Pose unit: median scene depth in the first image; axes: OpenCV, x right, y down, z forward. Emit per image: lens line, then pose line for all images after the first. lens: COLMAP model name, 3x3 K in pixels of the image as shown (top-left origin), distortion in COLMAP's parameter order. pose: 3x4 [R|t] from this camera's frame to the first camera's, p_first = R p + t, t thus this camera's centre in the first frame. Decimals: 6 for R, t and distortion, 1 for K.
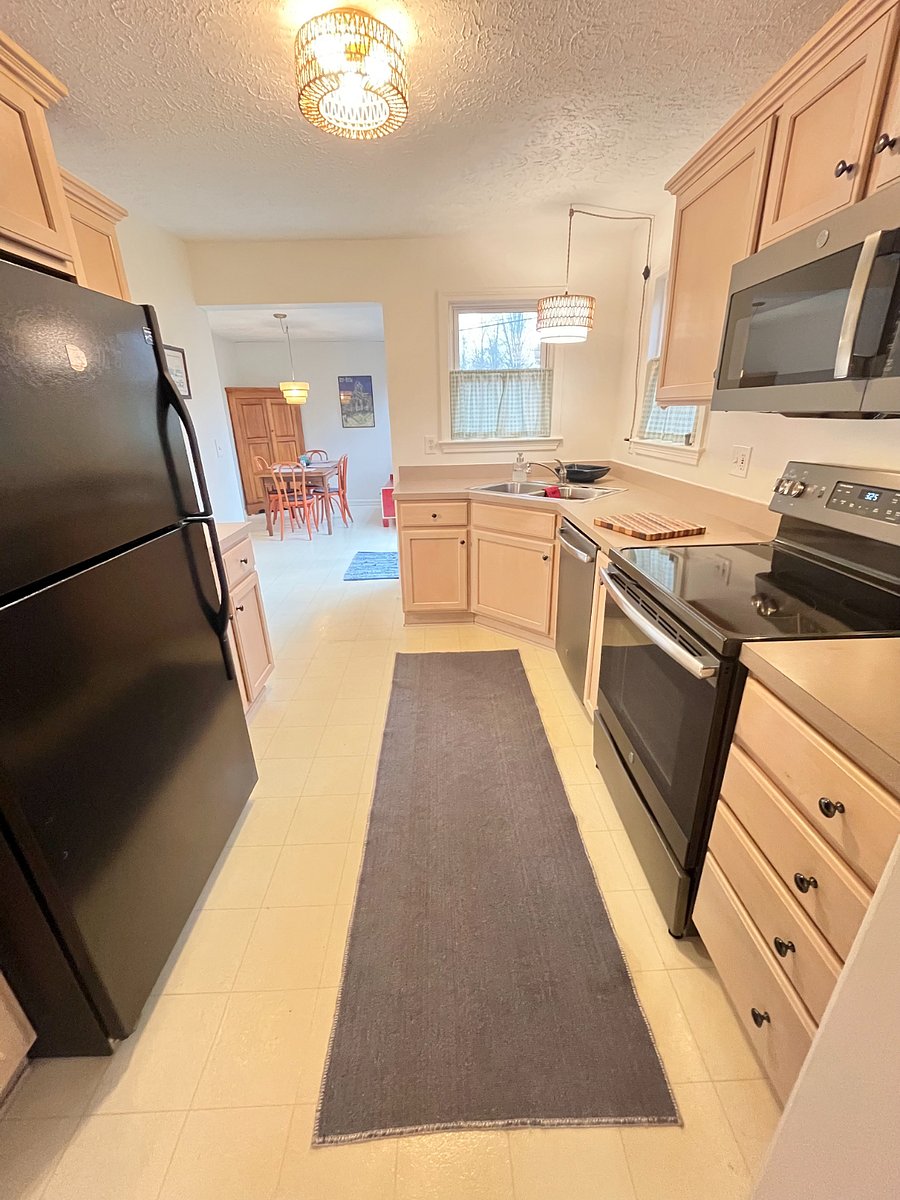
lens RADIAL K [[483.7, 0, 450.0], [0, 483.7, 600.0], [0, 0, 1]] dist [-0.001161, -0.000053]
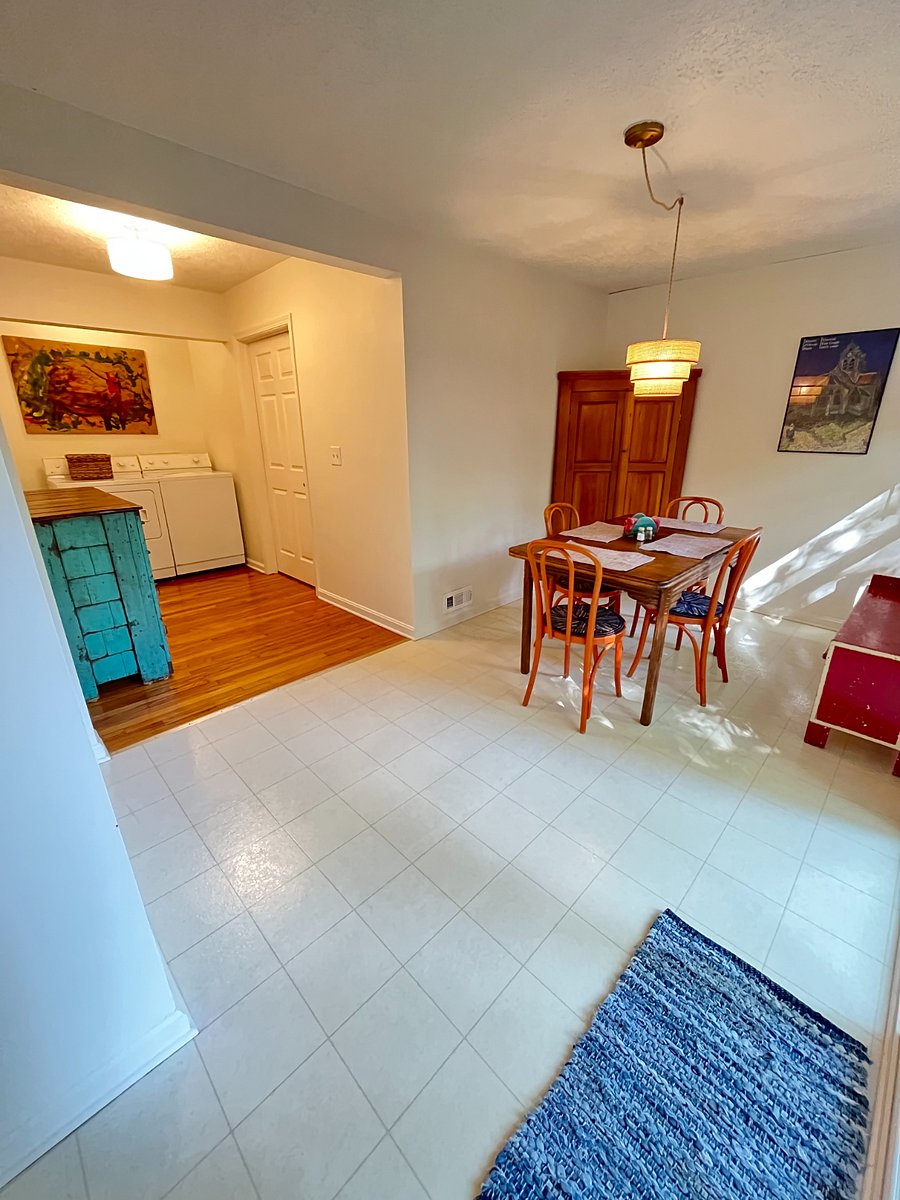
lens RADIAL K [[483.7, 0, 450.0], [0, 483.7, 600.0], [0, 0, 1]] dist [-0.001161, -0.000053]
pose [[0.691489, 0.259615, -0.674123, -0.093003], [-0.271462, 0.958180, 0.090555, -0.184799], [0.669441, 0.120381, 0.733047, 0.487603]]
